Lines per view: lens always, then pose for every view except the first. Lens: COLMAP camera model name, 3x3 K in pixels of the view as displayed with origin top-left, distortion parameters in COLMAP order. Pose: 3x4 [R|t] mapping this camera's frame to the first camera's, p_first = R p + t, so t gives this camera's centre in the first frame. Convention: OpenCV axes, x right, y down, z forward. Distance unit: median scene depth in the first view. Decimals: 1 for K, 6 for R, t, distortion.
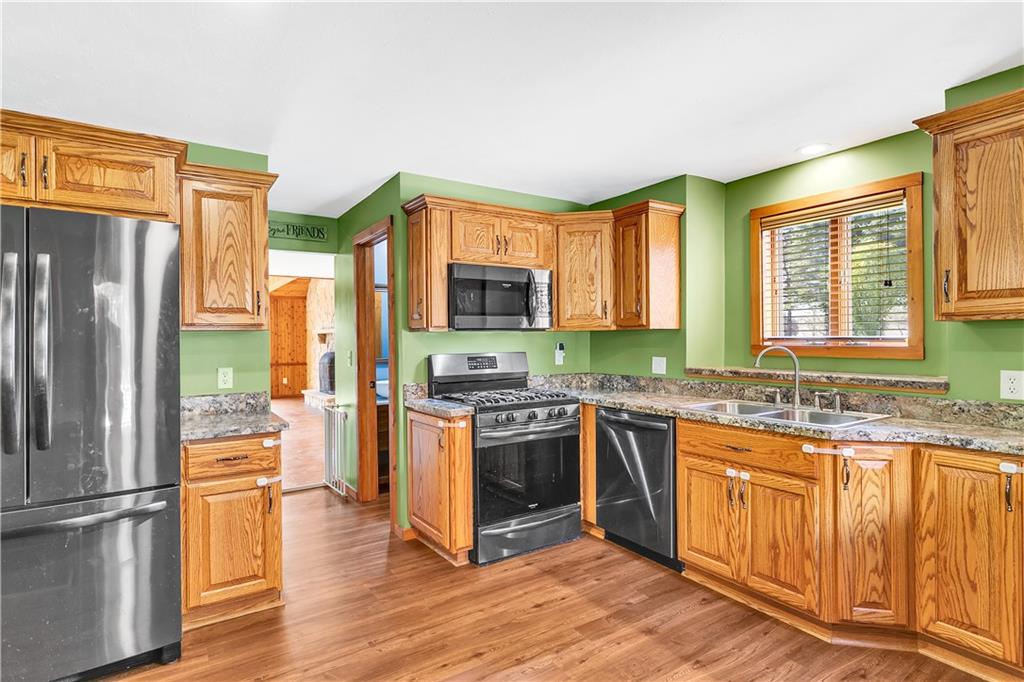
lens RADIAL K [[521.1, 0, 501.9], [0, 521.1, 341.0], [0, 0, 1]] dist [-0.001385, 0.000174]
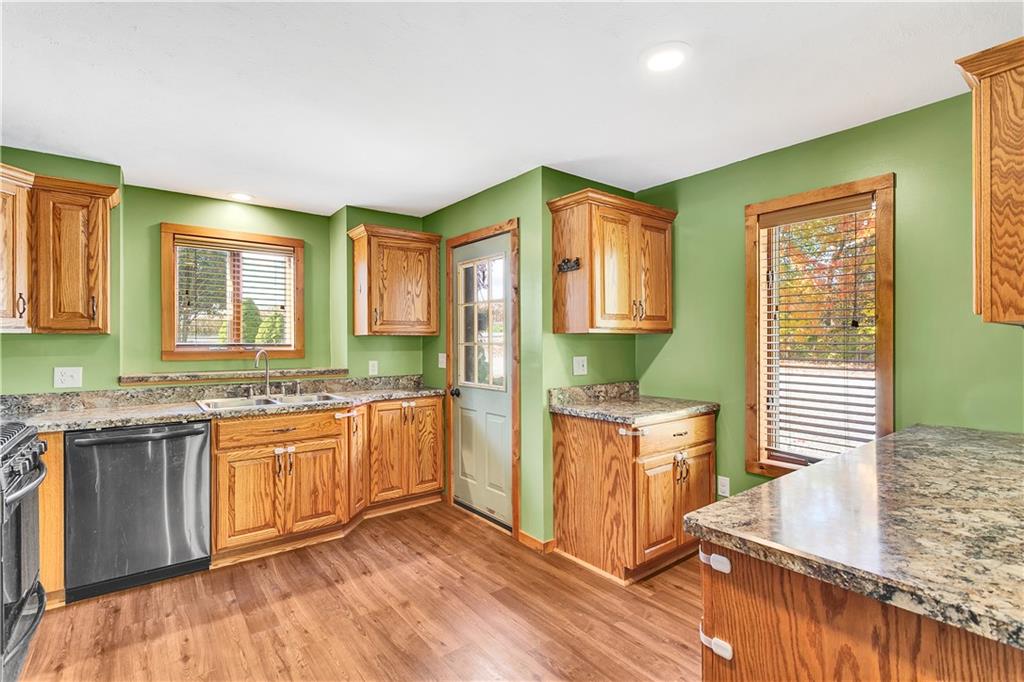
lens RADIAL K [[485.6, 0, 508.5], [0, 485.6, 341.0], [0, 0, 1]] dist [0.000574, 0.001981]
pose [[-0.086238, 0.010710, 0.996217, -0.784535], [0.007534, 0.999921, -0.010098, 0.003532], [-0.996246, 0.006635, -0.086311, 0.550868]]
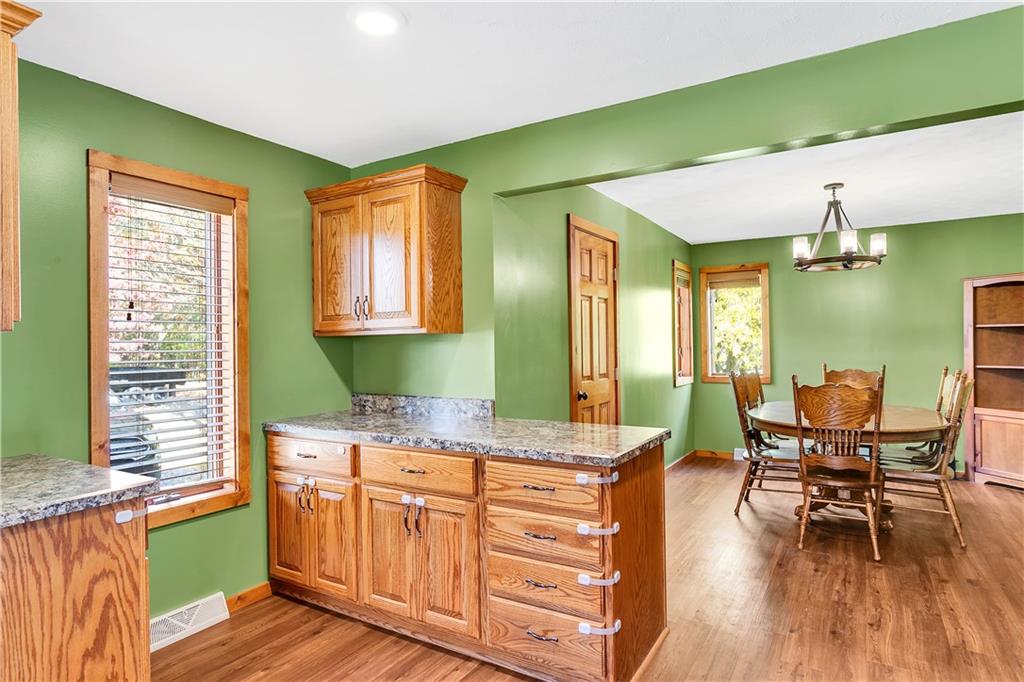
lens RADIAL K [[578.6, 0, 511.1], [0, 578.6, 341.4], [0, 0, 1]] dist [-0.004493, 0.004060]
pose [[-0.901352, 0.020918, -0.432582, 0.120106], [0.021295, 0.999765, 0.003973, -0.006583], [0.432563, -0.005630, -0.901586, 1.018723]]
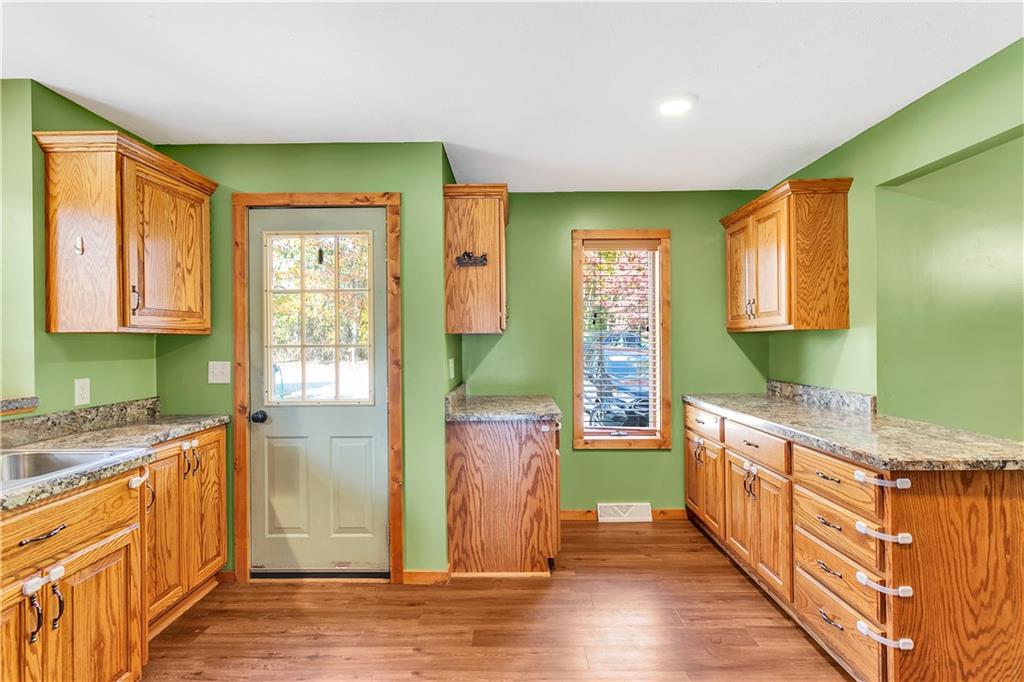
lens RADIAL K [[485.6, 0, 511.4], [0, 485.6, 339.9], [0, 0, 1]] dist [0.000574, 0.001981]
pose [[-0.837097, 0.017407, 0.546777, -0.294291], [0.017241, 0.999837, -0.005436, -0.003391], [-0.546783, 0.004877, -0.837260, 1.166265]]
